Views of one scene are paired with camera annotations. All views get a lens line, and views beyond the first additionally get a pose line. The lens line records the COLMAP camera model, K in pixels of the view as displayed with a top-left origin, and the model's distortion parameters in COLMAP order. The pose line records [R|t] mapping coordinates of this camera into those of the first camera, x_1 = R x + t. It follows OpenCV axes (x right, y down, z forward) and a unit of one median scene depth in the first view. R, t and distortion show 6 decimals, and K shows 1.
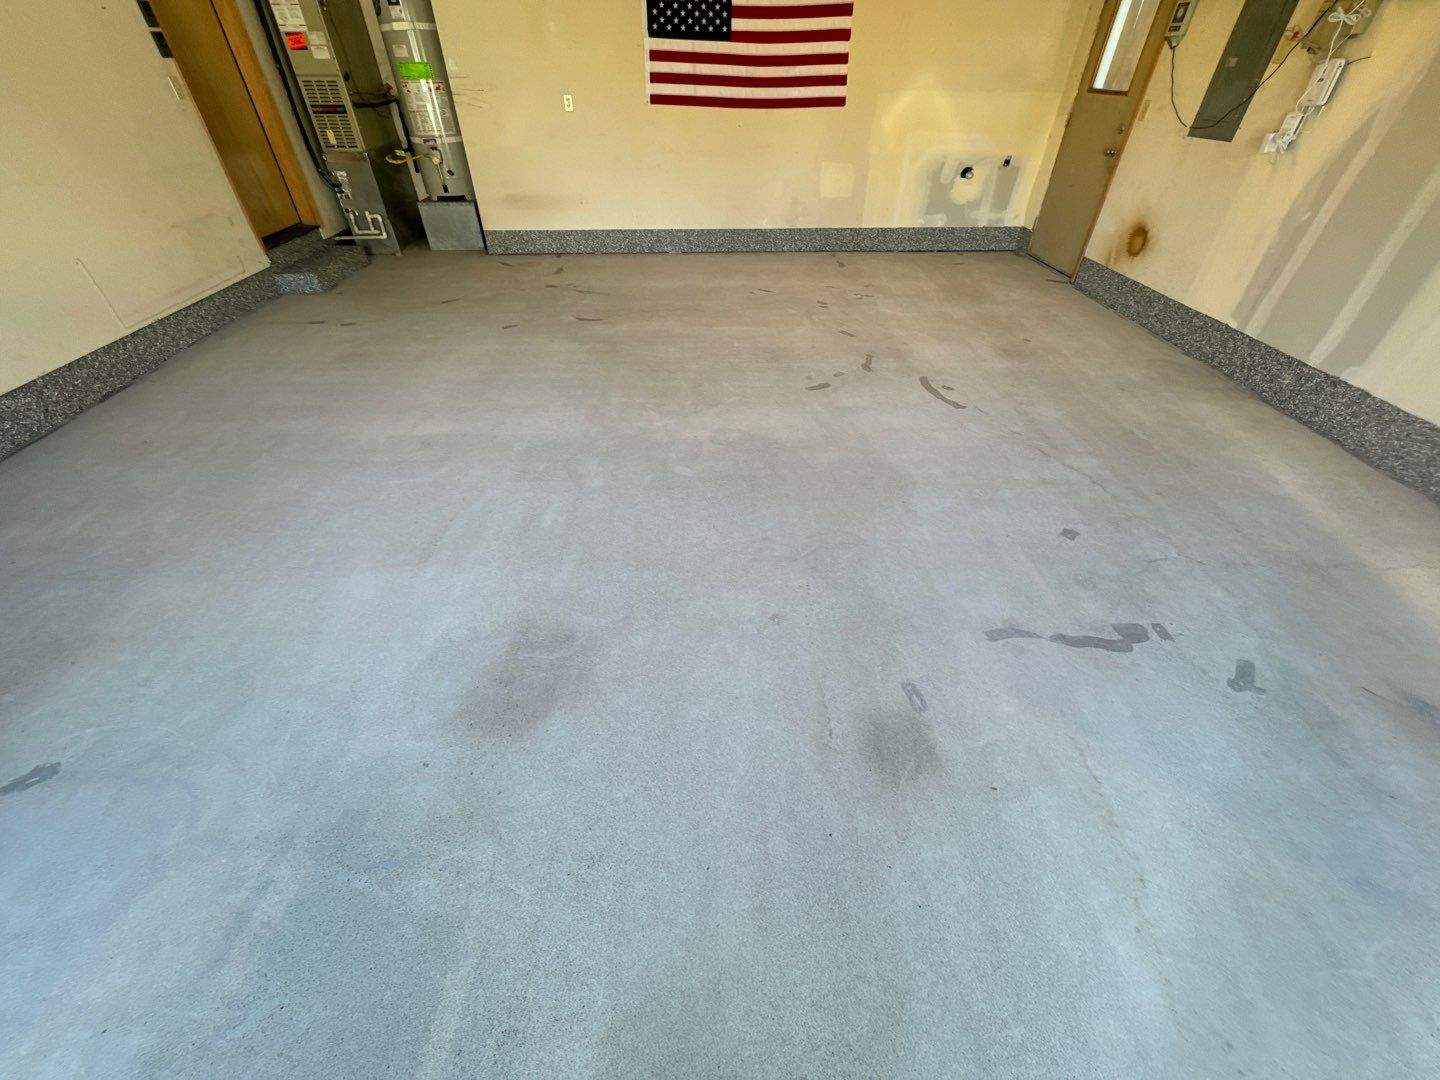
lens RADIAL K [[580.7, 0, 719.4], [0, 580.7, 540.9], [0, 0, 1]] dist [0.001223, 0.000593]
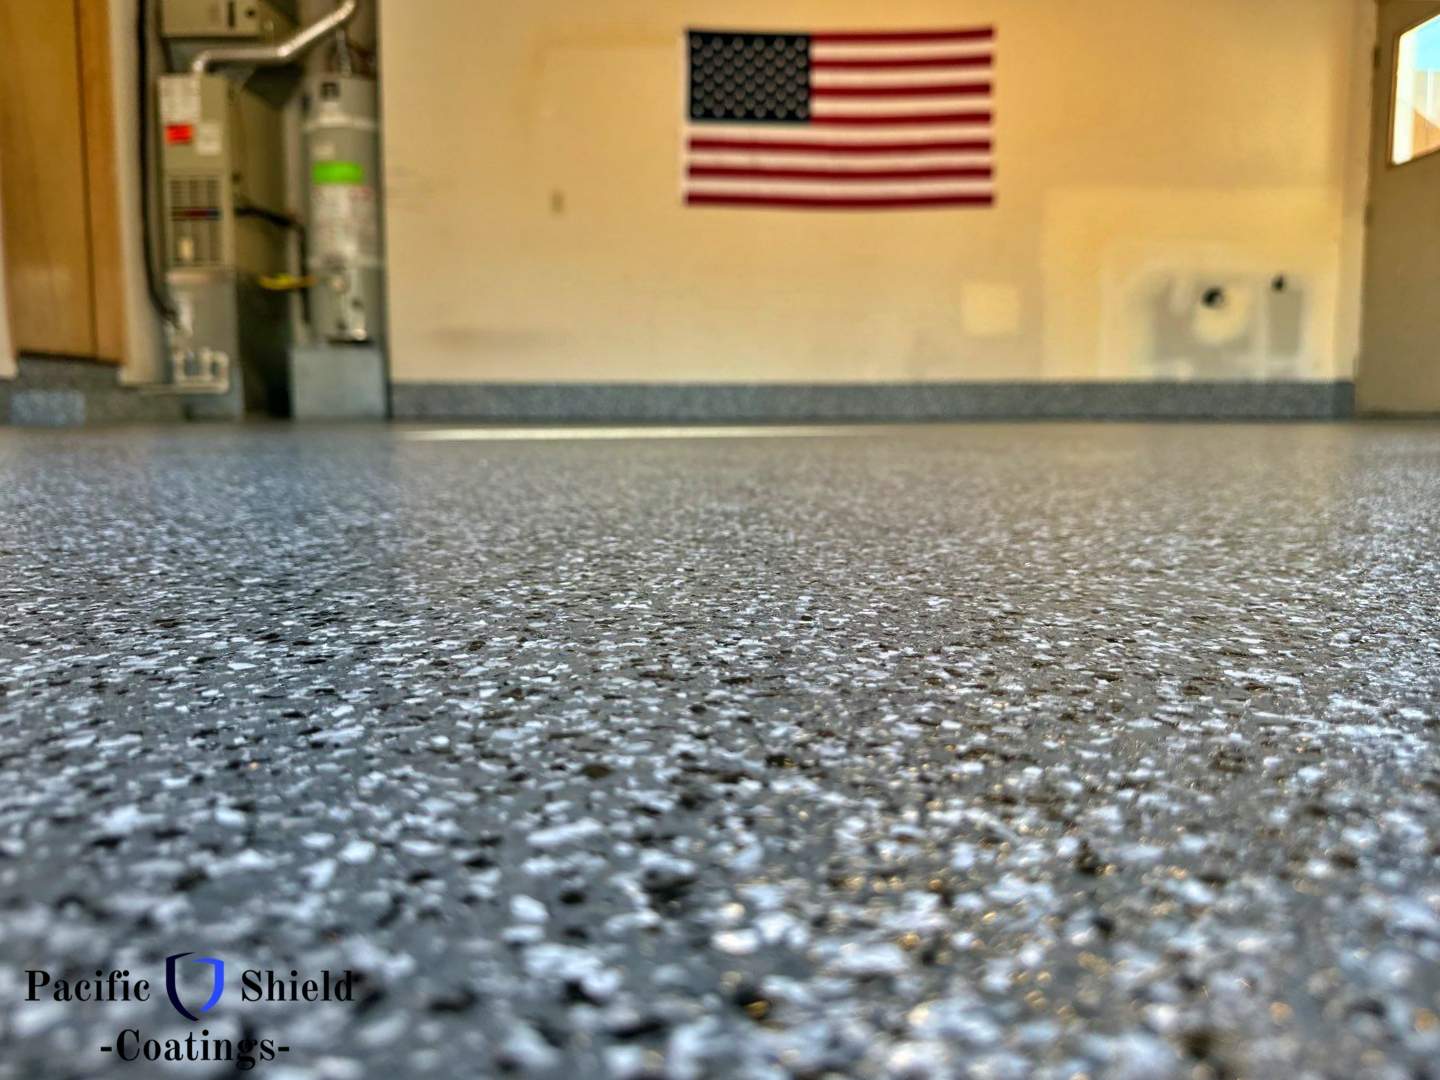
lens RADIAL K [[1098.8, 0, 722.7], [0, 1098.8, 535.9], [0, 0, 1]] dist [-0.011471, -0.001099]
pose [[0.998128, 0.003681, -0.061043, -0.002514], [-0.036889, 0.832371, -0.552990, 0.229763], [0.048774, 0.554207, 0.830949, 0.216290]]
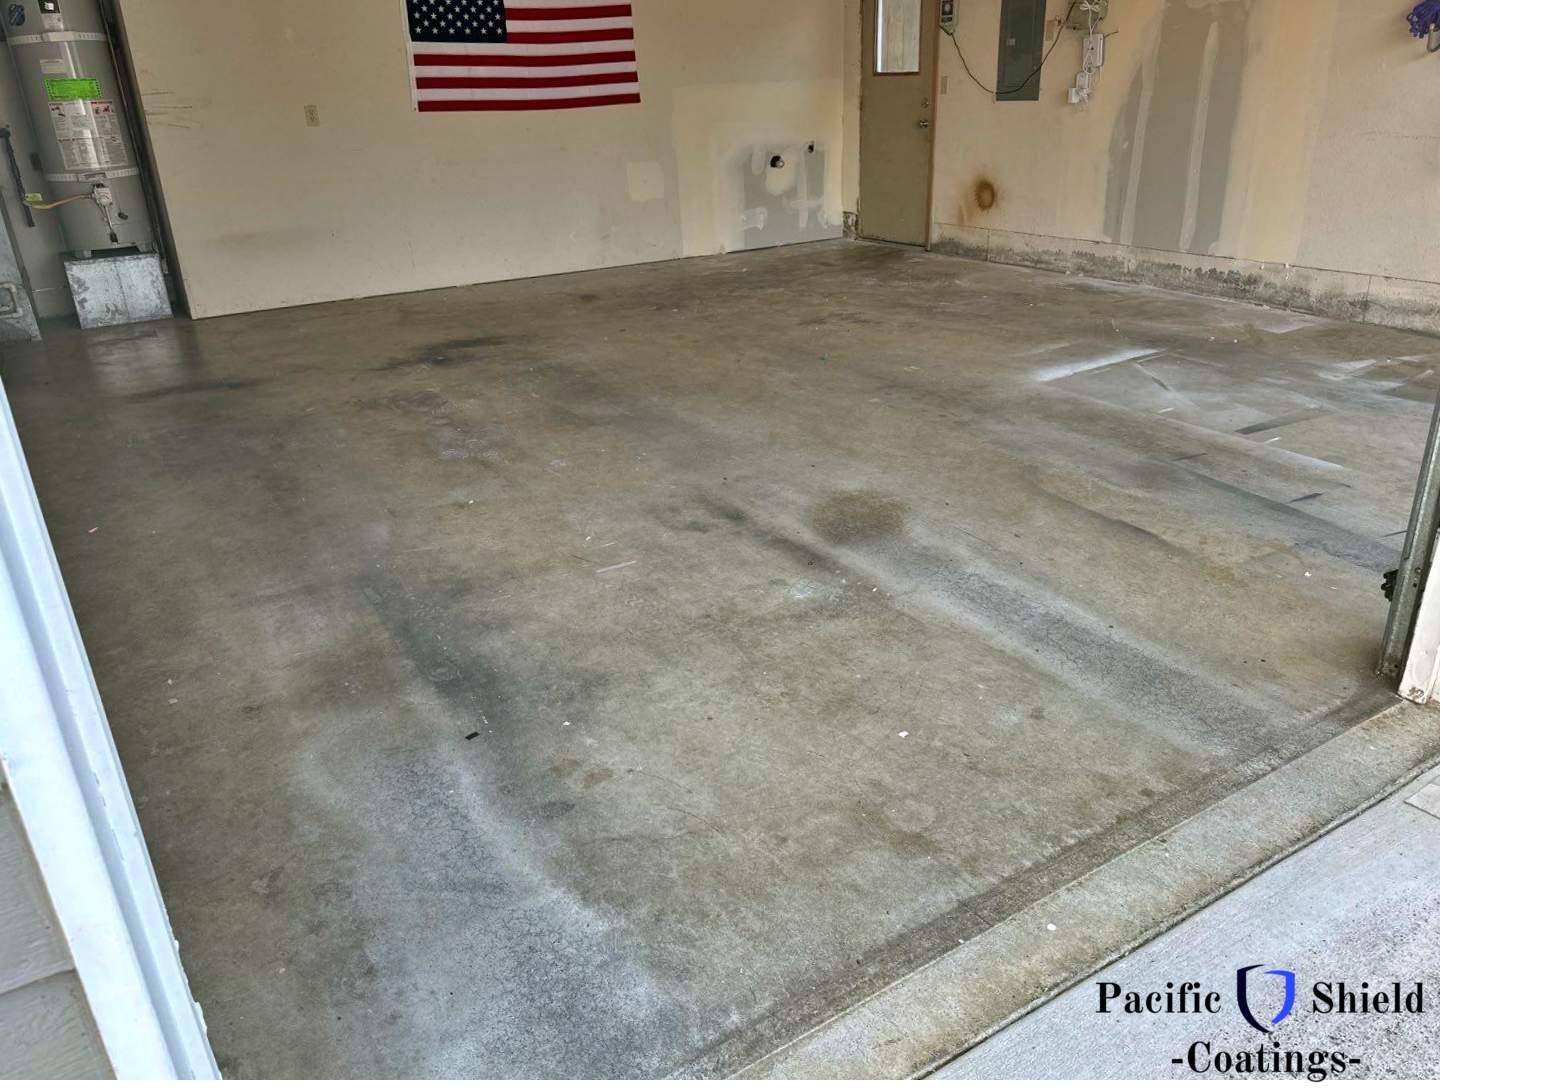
lens RADIAL K [[1089.1, 0, 714.4], [0, 1089.1, 542.6], [0, 0, 1]] dist [0.034971, -0.023977]
pose [[0.878017, -0.222113, 0.423972, -0.559055], [0.334449, 0.918375, -0.211497, 0.247090], [-0.342389, 0.327495, 0.880634, -0.271006]]
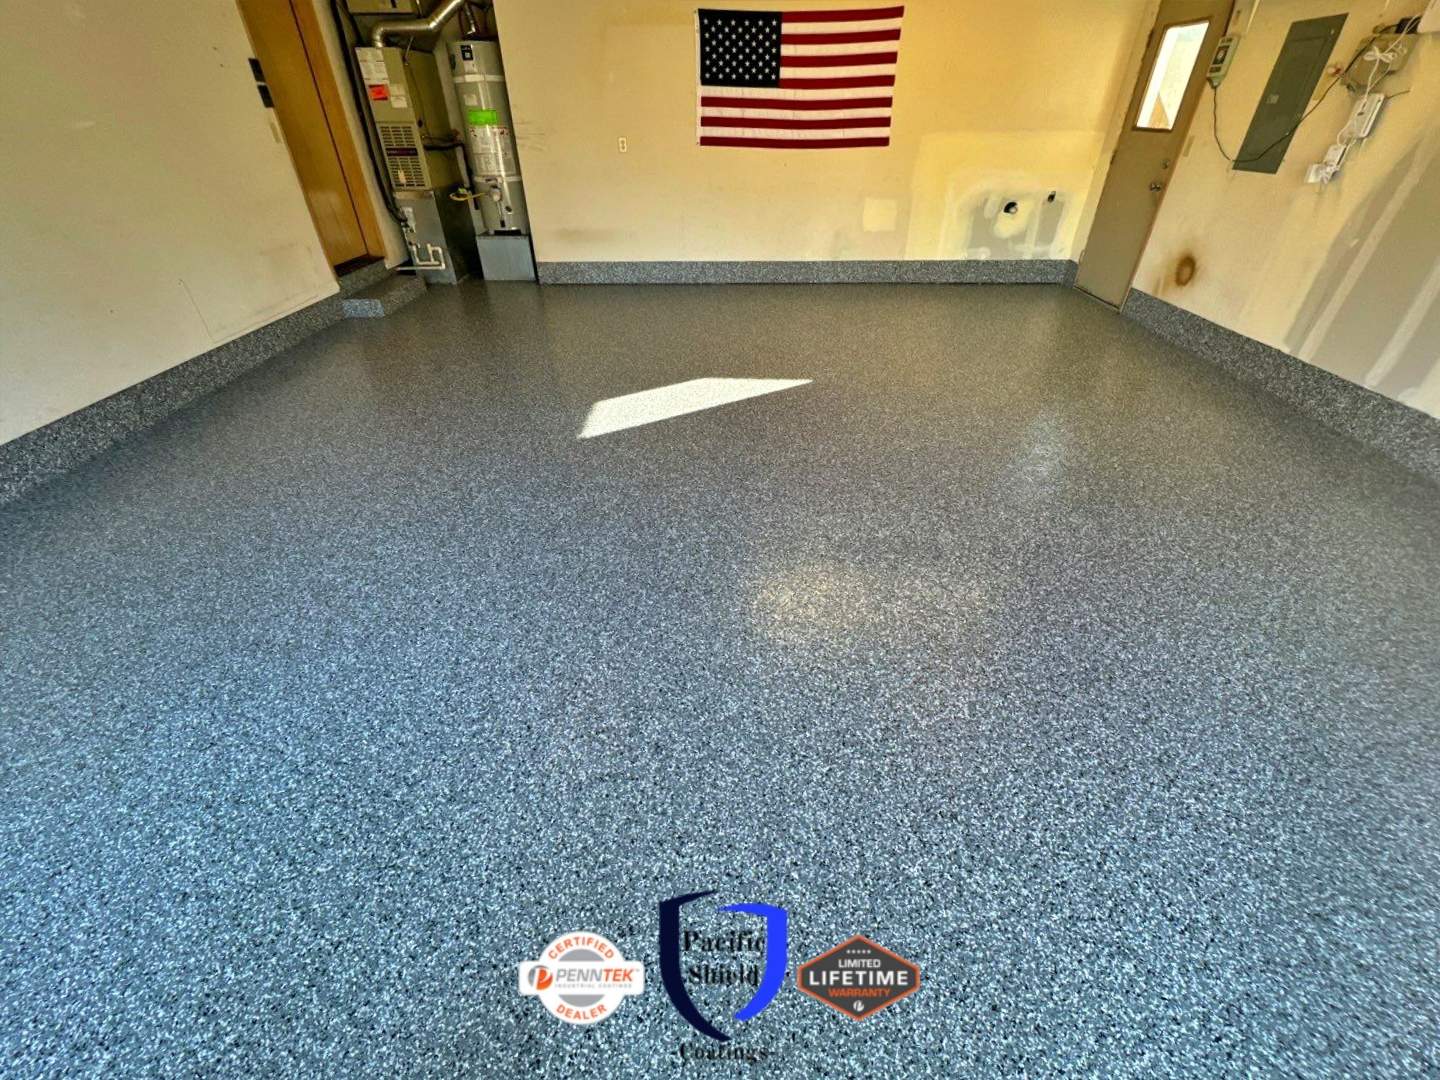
lens RADIAL K [[611.4, 0, 720.6], [0, 611.4, 539.0], [0, 0, 1]] dist [0.004196, 0.000006]
pose [[0.998285, 0.026077, -0.052413, -0.006325], [-0.030122, 0.996503, -0.077939, 0.042259], [0.050197, 0.079384, 0.995579, -0.042724]]
